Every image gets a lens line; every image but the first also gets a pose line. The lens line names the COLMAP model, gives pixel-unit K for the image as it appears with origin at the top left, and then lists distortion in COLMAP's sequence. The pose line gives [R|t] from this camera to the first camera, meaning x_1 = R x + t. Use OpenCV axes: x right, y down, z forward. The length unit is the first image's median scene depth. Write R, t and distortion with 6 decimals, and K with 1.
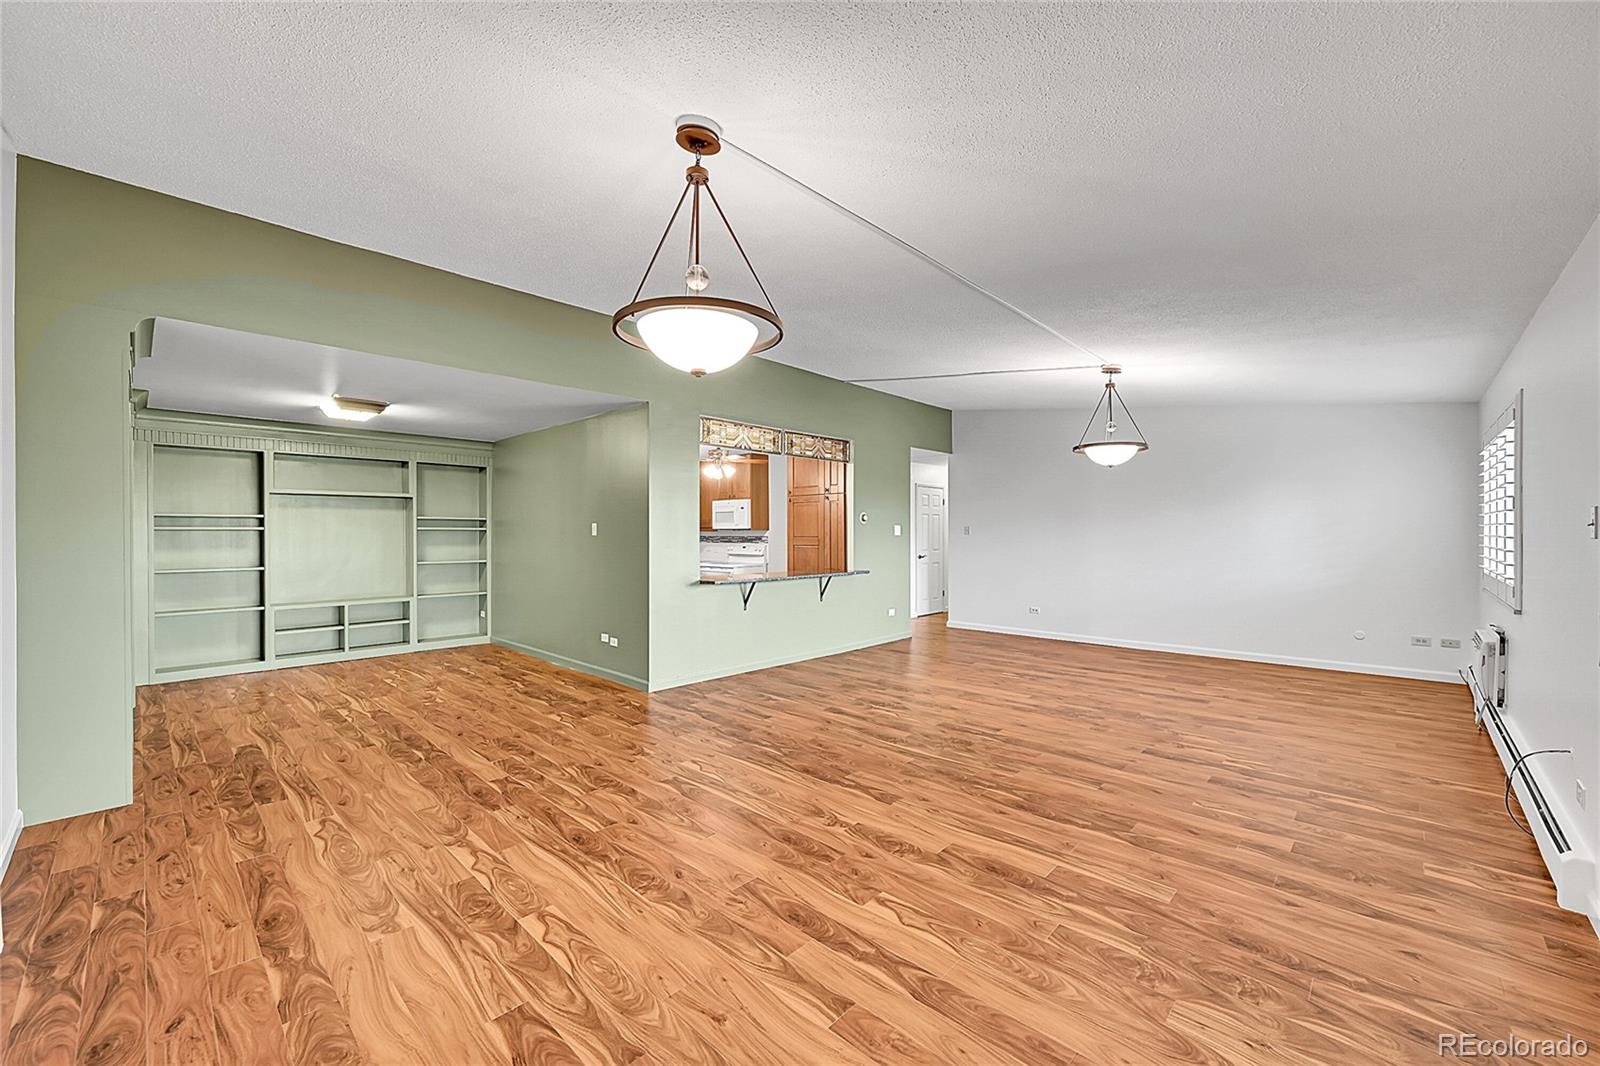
lens RADIAL K [[628.6, 0, 808.6], [0, 628.6, 532.8], [0, 0, 1]] dist [-0.001025, 0.000580]
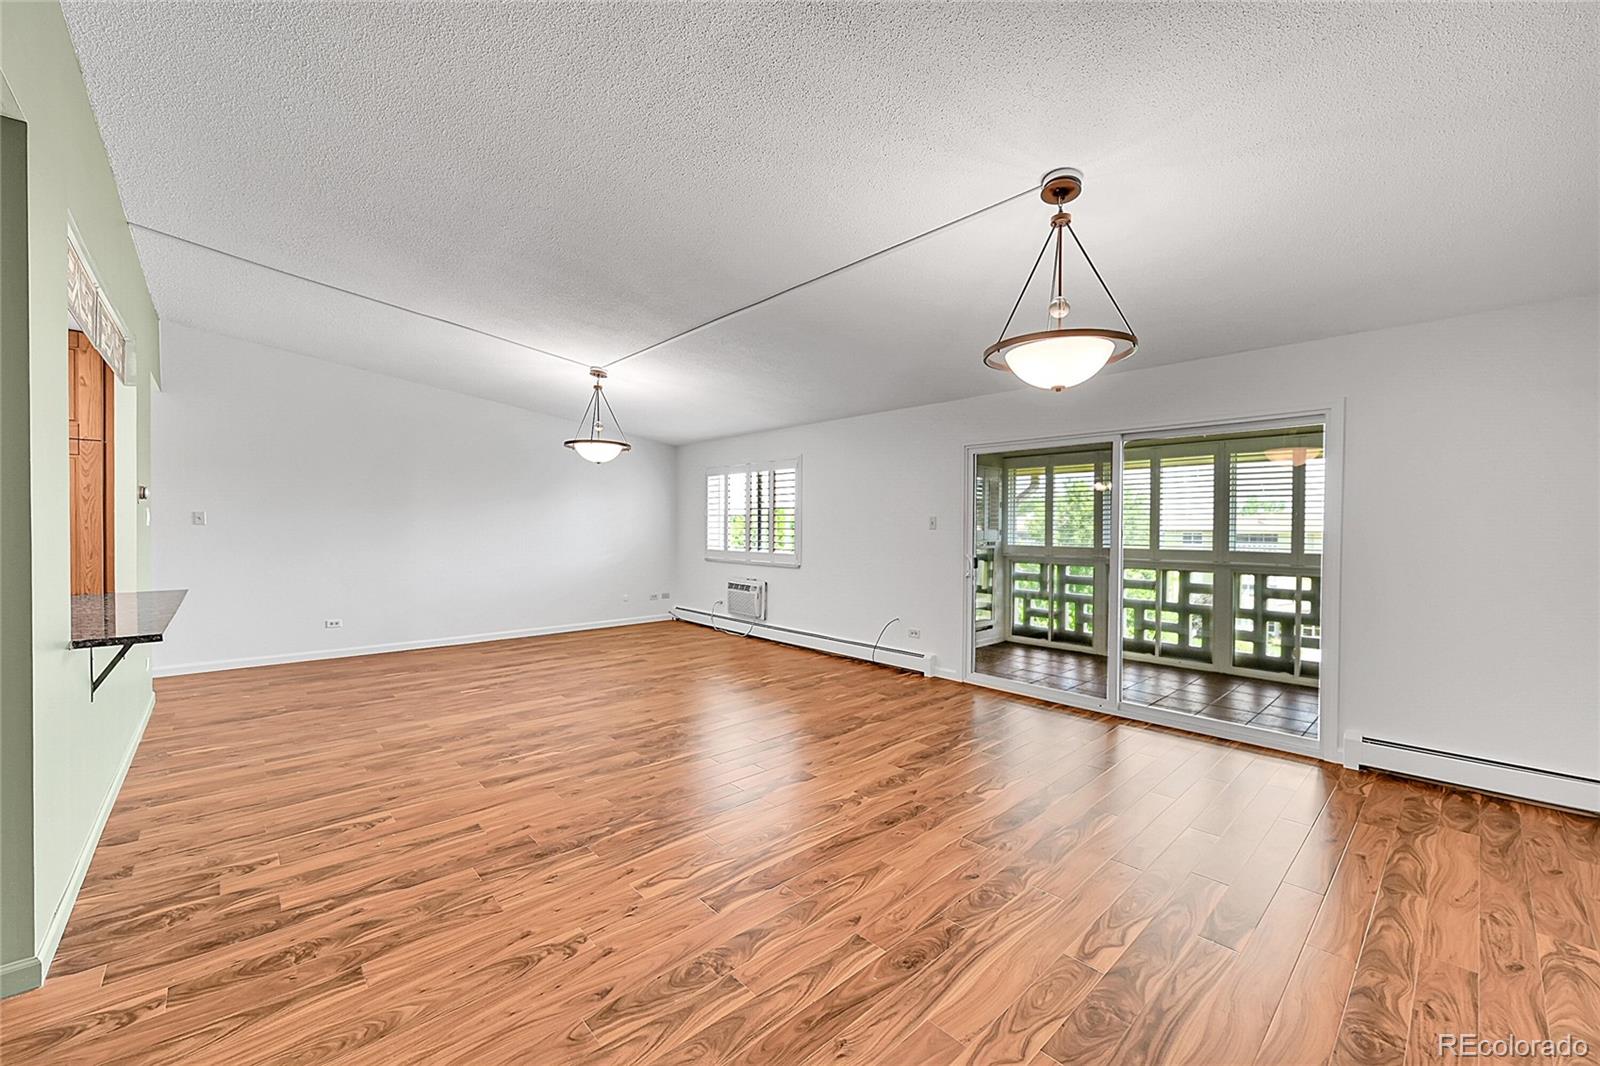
lens RADIAL K [[628.6, 0, 802.8], [0, 628.6, 532.9], [0, 0, 1]] dist [-0.001025, 0.000580]
pose [[0.071055, -0.007198, 0.997446, -0.771492], [-0.005533, 0.999956, 0.007610, 0.005331], [-0.997457, -0.006059, 0.071012, 0.776255]]
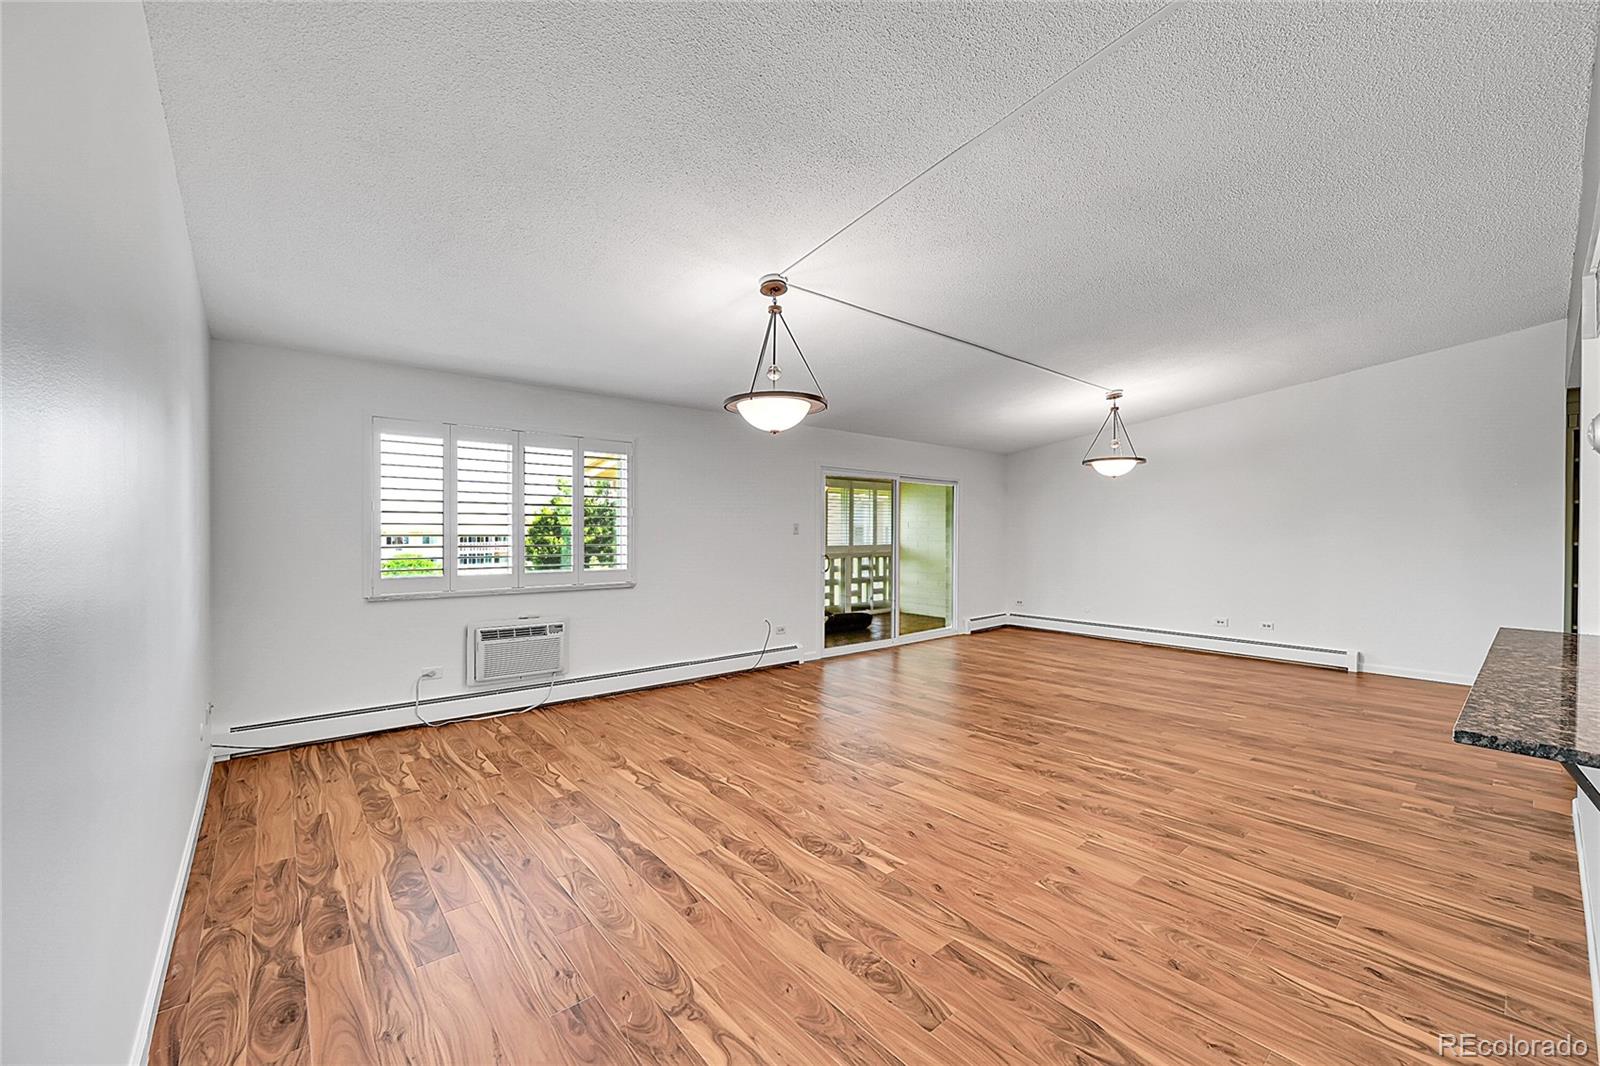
lens RADIAL K [[628.6, 0, 812.0], [0, 628.6, 537.9], [0, 0, 1]] dist [-0.001025, 0.000580]
pose [[-0.994430, 0.000345, 0.105402, 0.499855], [0.001316, 0.999957, 0.009140, 0.001264], [-0.105395, 0.009228, -0.994388, 2.234687]]
